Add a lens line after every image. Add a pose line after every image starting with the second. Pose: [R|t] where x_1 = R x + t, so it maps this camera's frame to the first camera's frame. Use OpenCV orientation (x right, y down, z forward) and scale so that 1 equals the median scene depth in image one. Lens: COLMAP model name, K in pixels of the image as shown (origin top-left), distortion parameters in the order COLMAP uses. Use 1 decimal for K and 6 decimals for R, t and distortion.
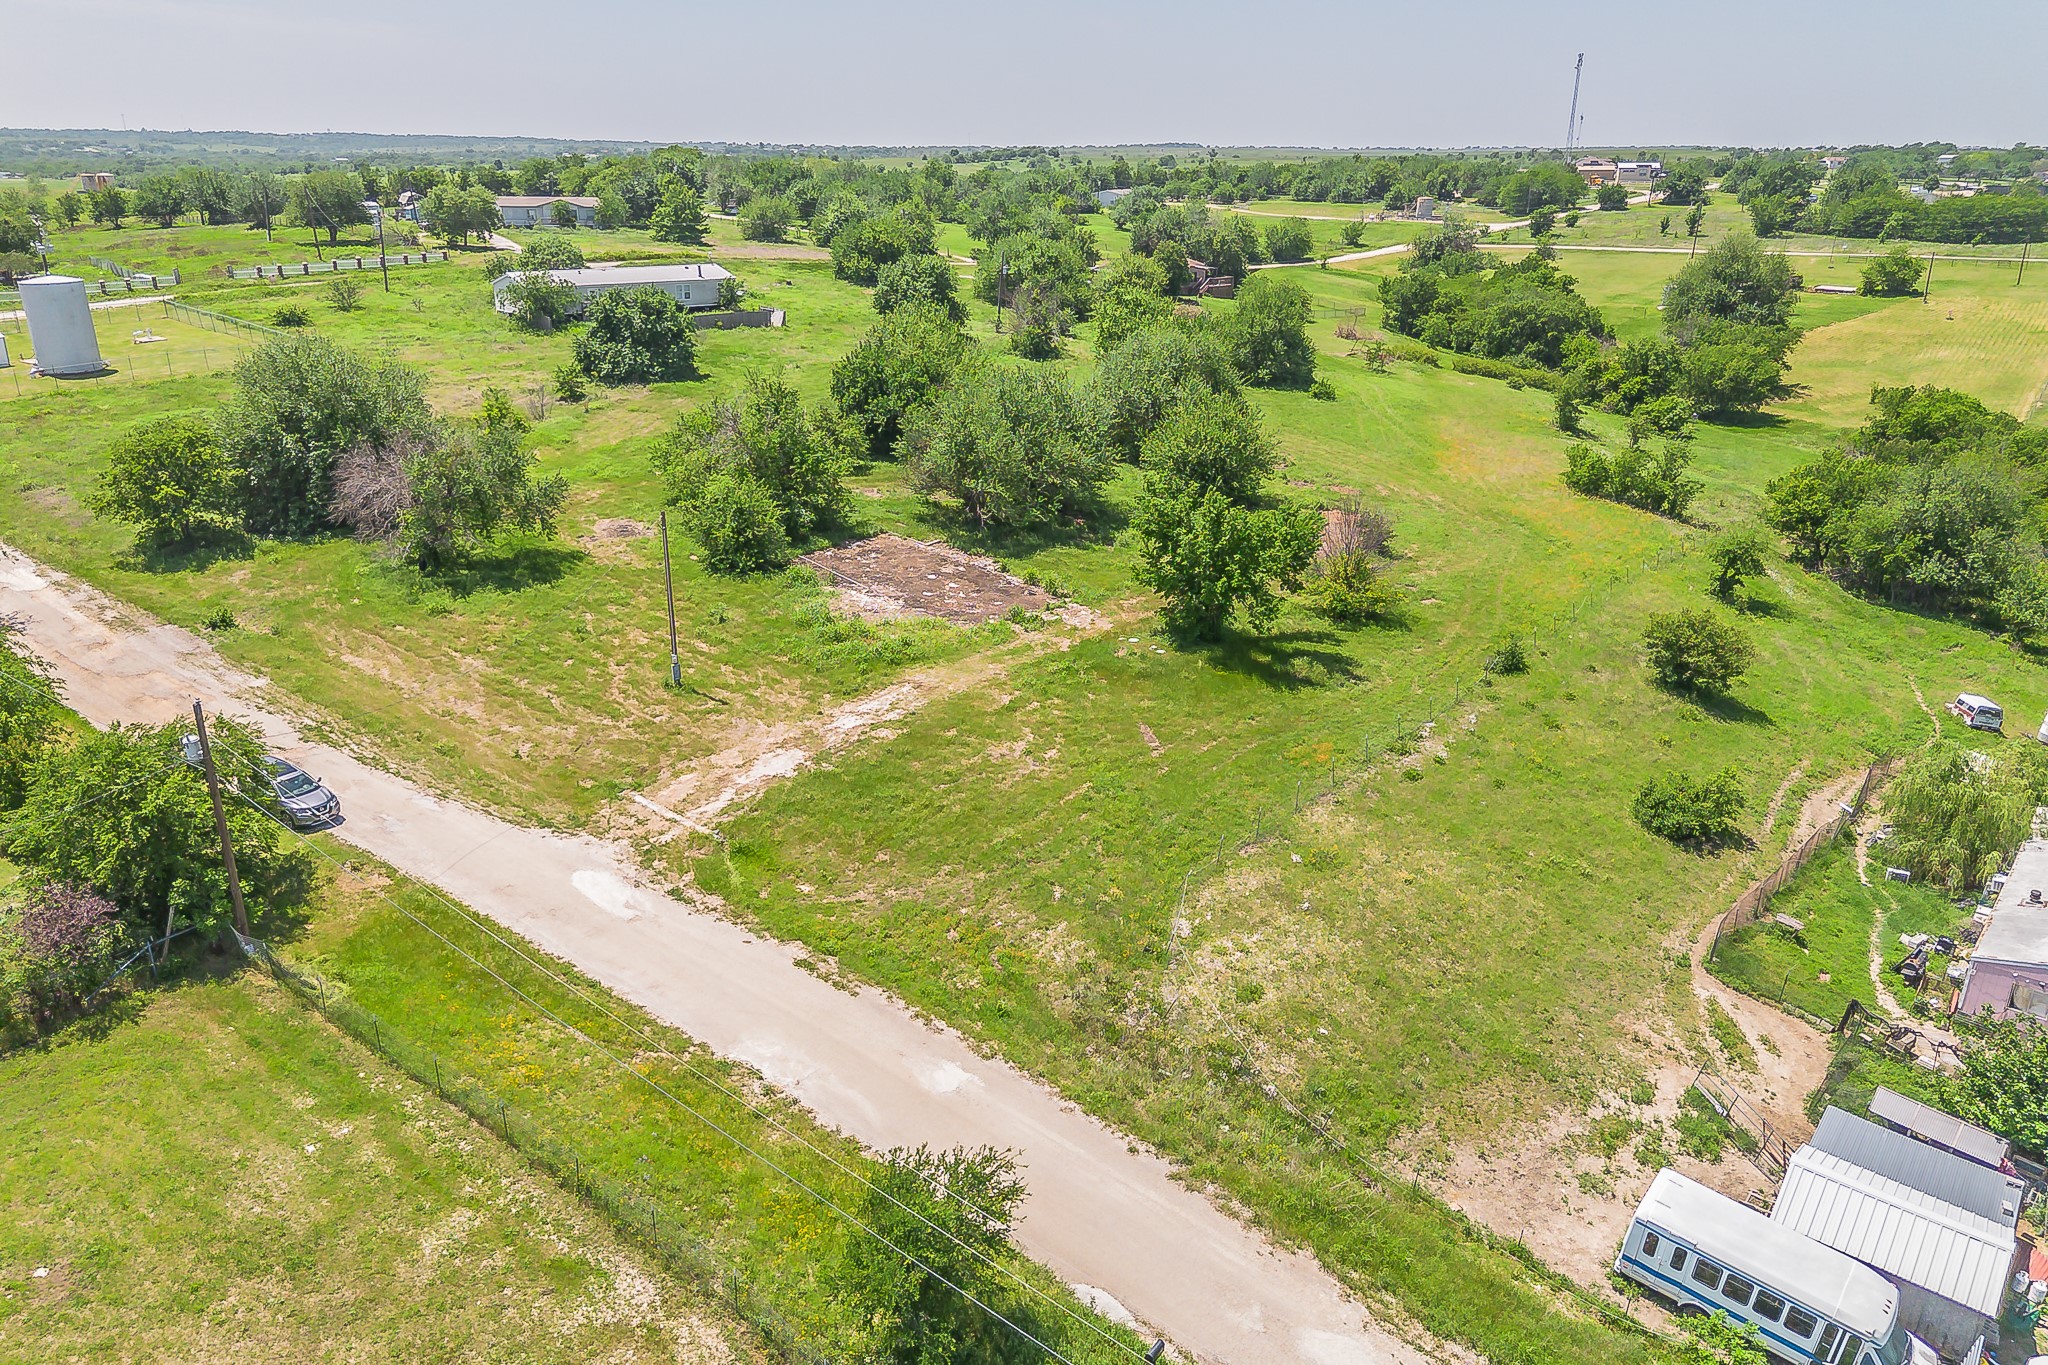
lens RADIAL K [[1460.4, 0, 1027.8], [0, 1460.4, 668.8], [0, 0, 1]] dist [0.058437, -0.050015]
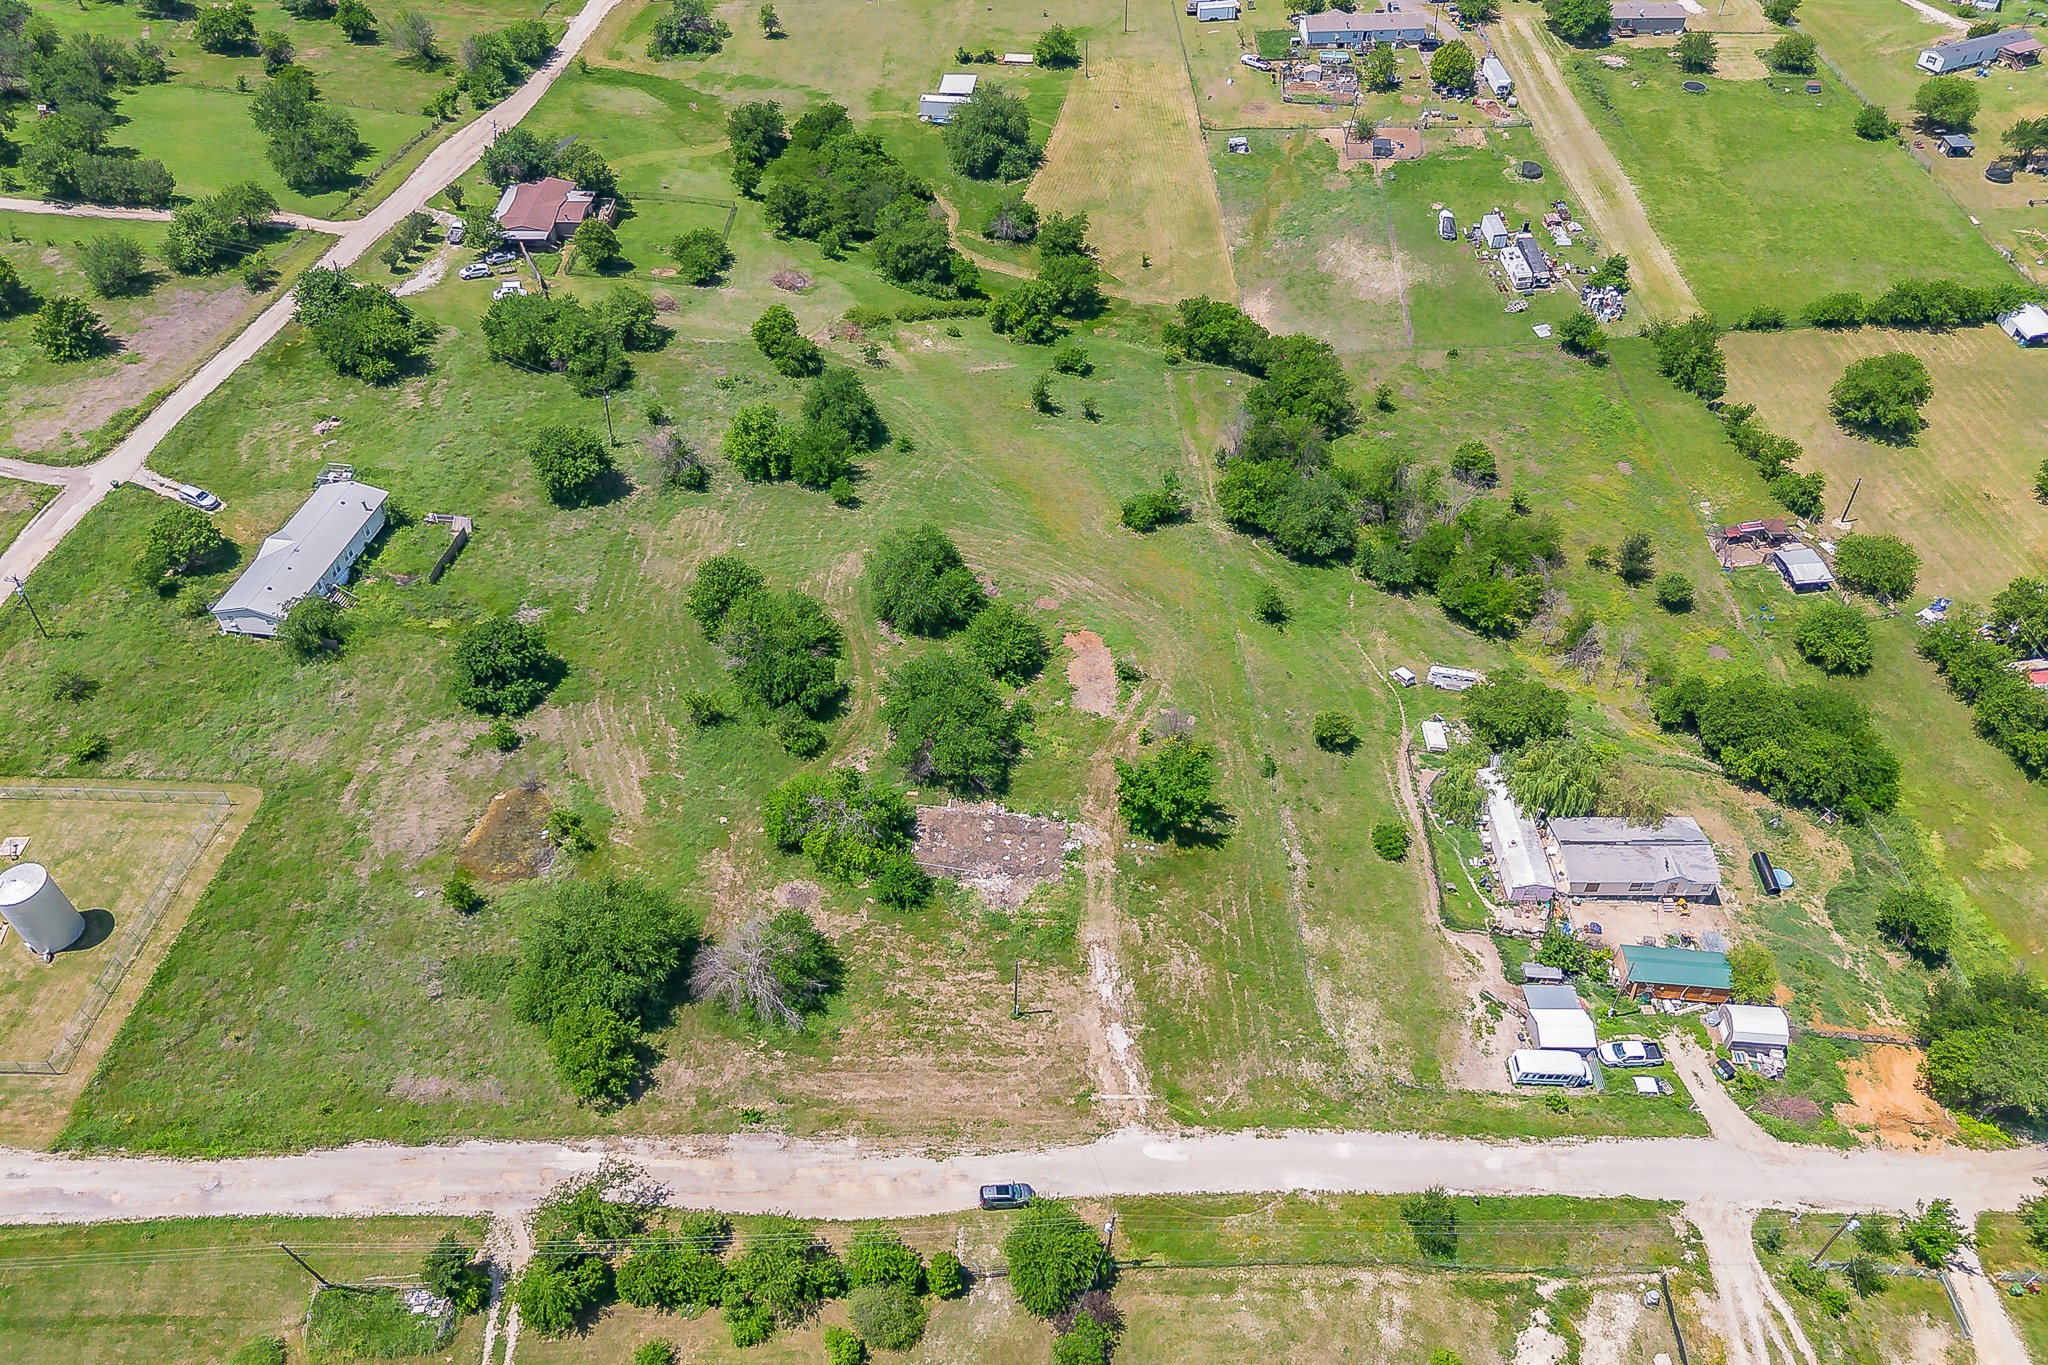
lens RADIAL K [[1460.4, 0, 1029.2], [0, 1460.4, 667.7], [0, 0, 1]] dist [0.058437, -0.050015]
pose [[0.767096, -0.443377, 0.463659, -0.981694], [0.220311, 0.860847, 0.458699, -1.354806], [-0.602516, -0.249717, 0.758034, -0.398696]]
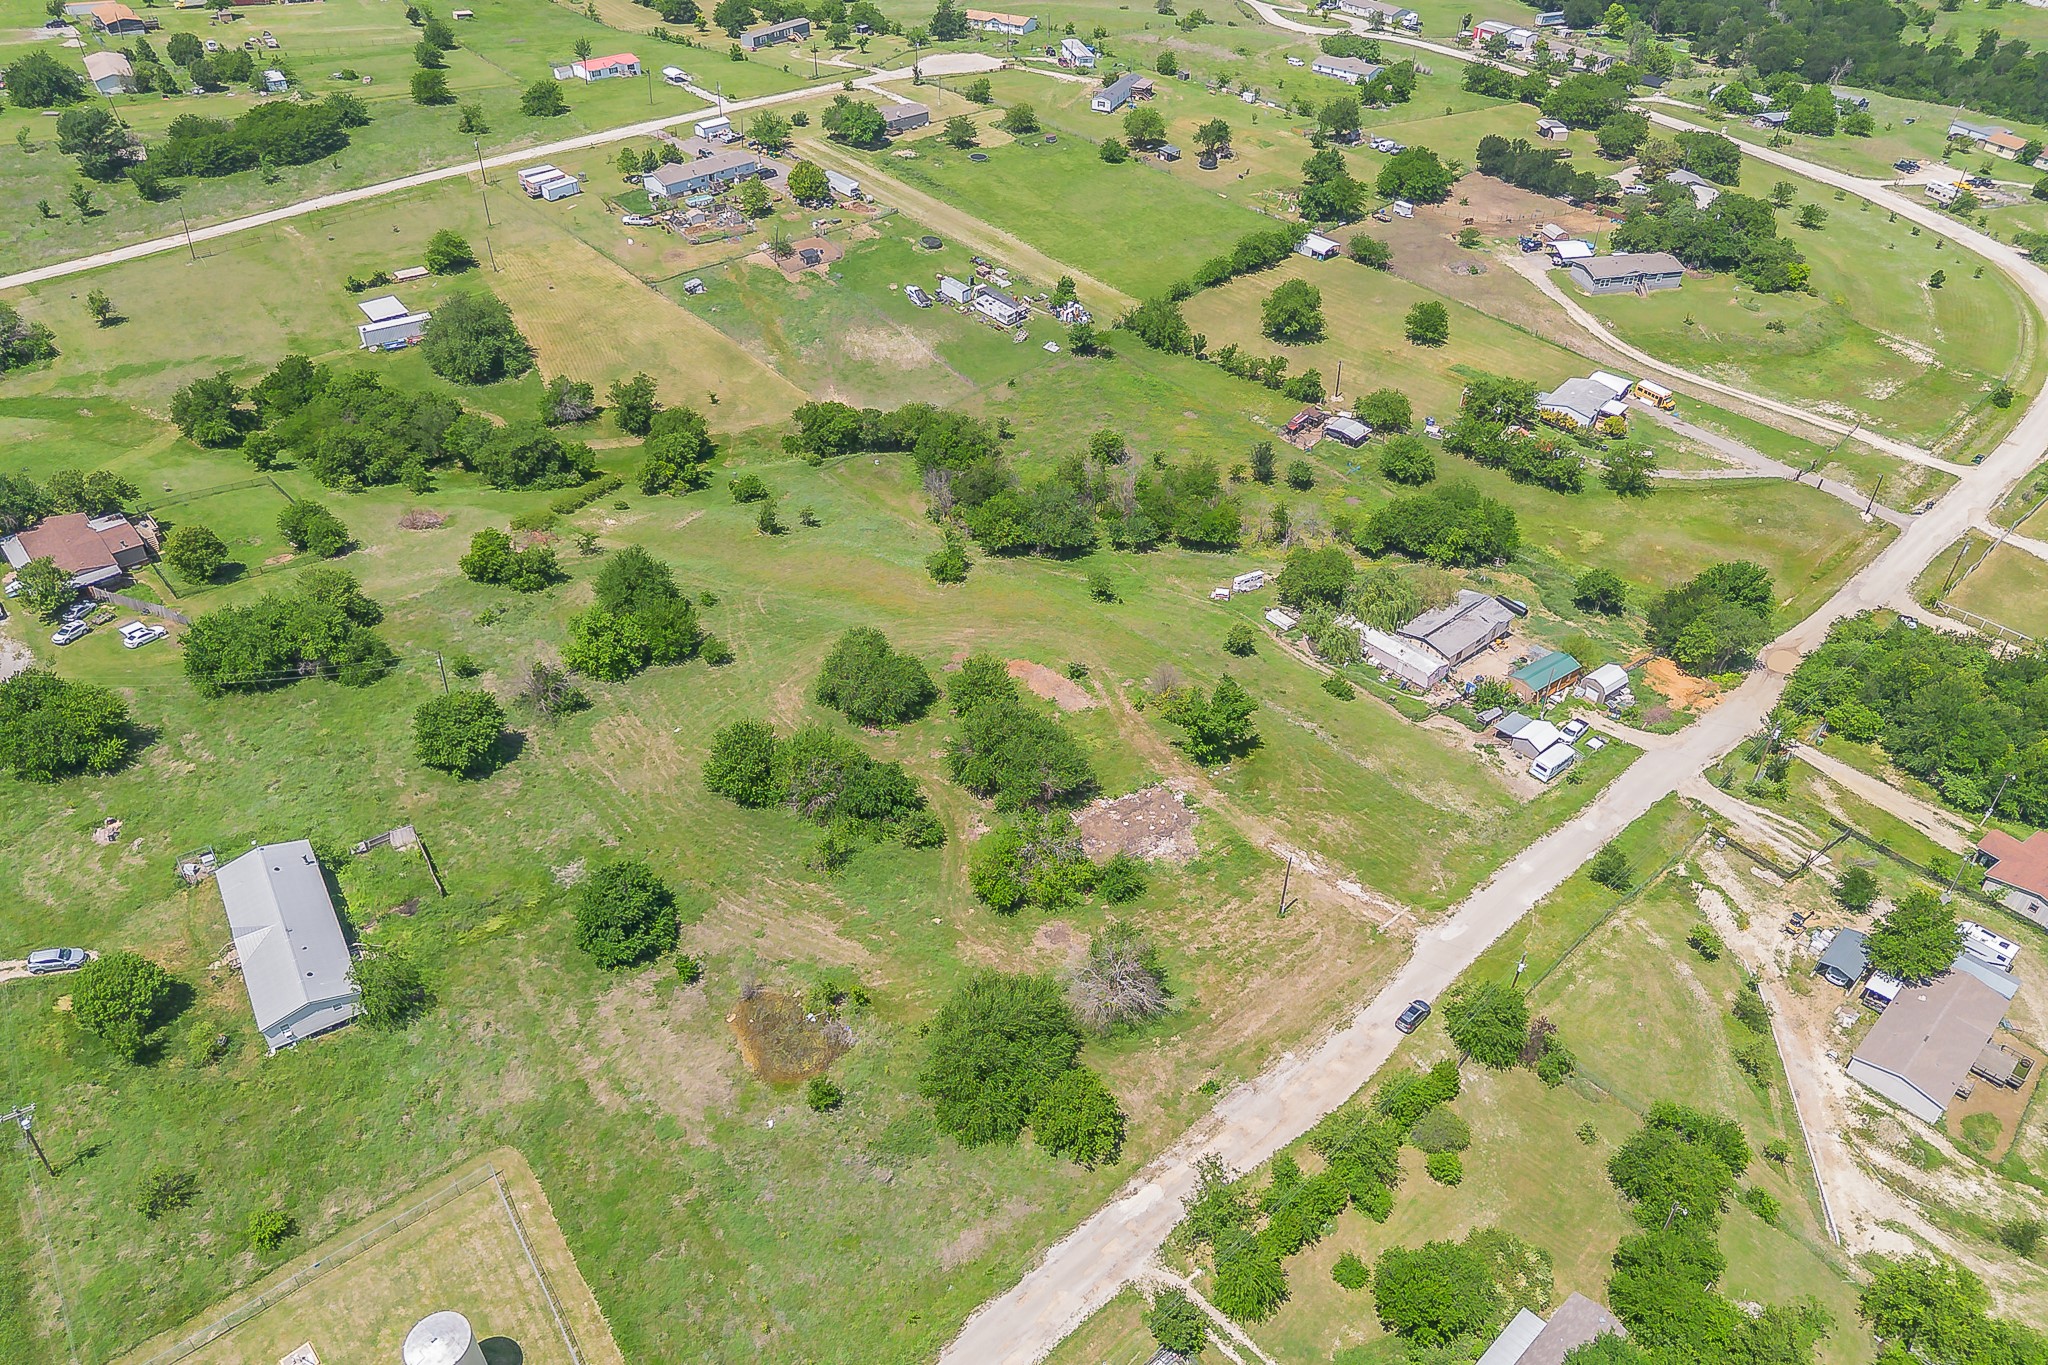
lens RADIAL K [[1460.4, 0, 1025.2], [0, 1460.4, 662.5], [0, 0, 1]] dist [0.058437, -0.050015]
pose [[0.152345, -0.595837, 0.788523, -1.971108], [0.325017, 0.783665, 0.529371, -1.724942], [-0.933357, 0.175637, 0.313045, 0.623875]]
